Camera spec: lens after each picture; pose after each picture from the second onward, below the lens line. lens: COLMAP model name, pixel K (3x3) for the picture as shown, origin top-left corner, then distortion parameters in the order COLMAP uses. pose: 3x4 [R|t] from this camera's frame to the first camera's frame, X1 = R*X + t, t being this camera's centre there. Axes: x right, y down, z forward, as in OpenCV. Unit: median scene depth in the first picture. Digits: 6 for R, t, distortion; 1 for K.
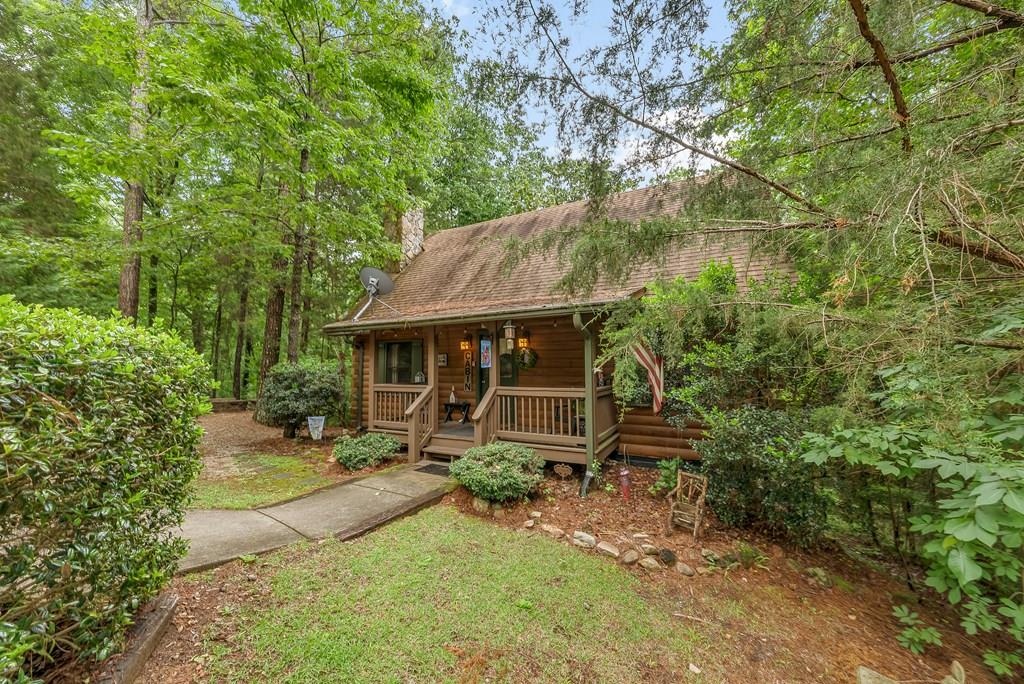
lens RADIAL K [[351.5, 0, 511.6], [0, 351.5, 331.2], [0, 0, 1]] dist [-0.000261, 0.000100]
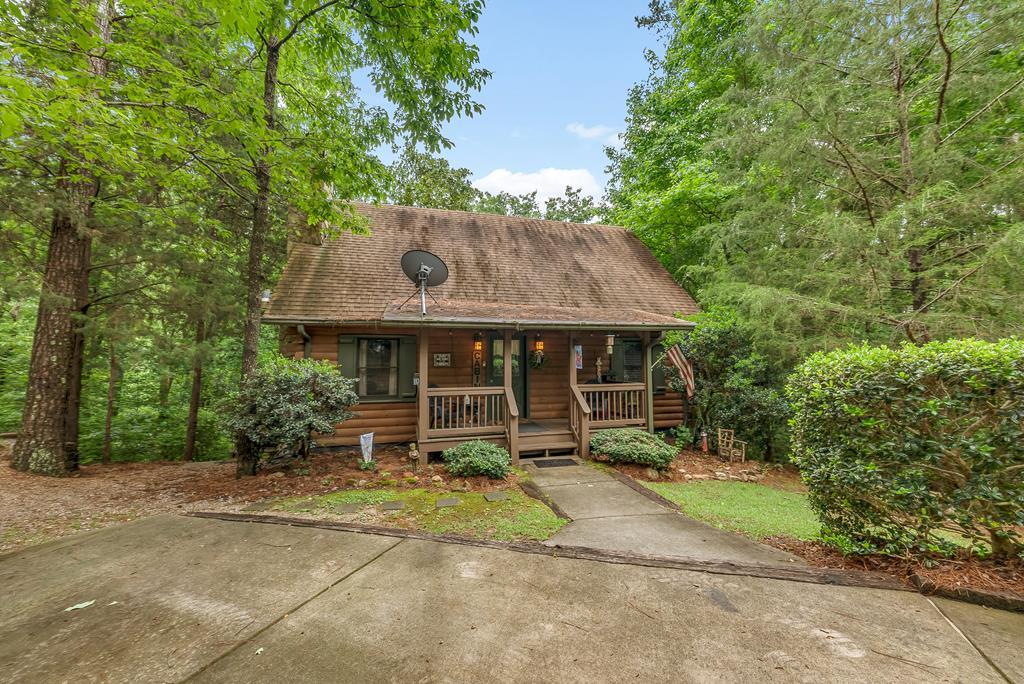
lens RADIAL K [[351.5, 0, 511.6], [0, 351.5, 331.2], [0, 0, 1]] dist [-0.000261, 0.000100]
pose [[0.743416, 0.061789, 0.665969, -0.821963], [-0.064719, 0.997697, -0.020321, 0.013730], [-0.665691, -0.027993, 0.745703, 0.225317]]
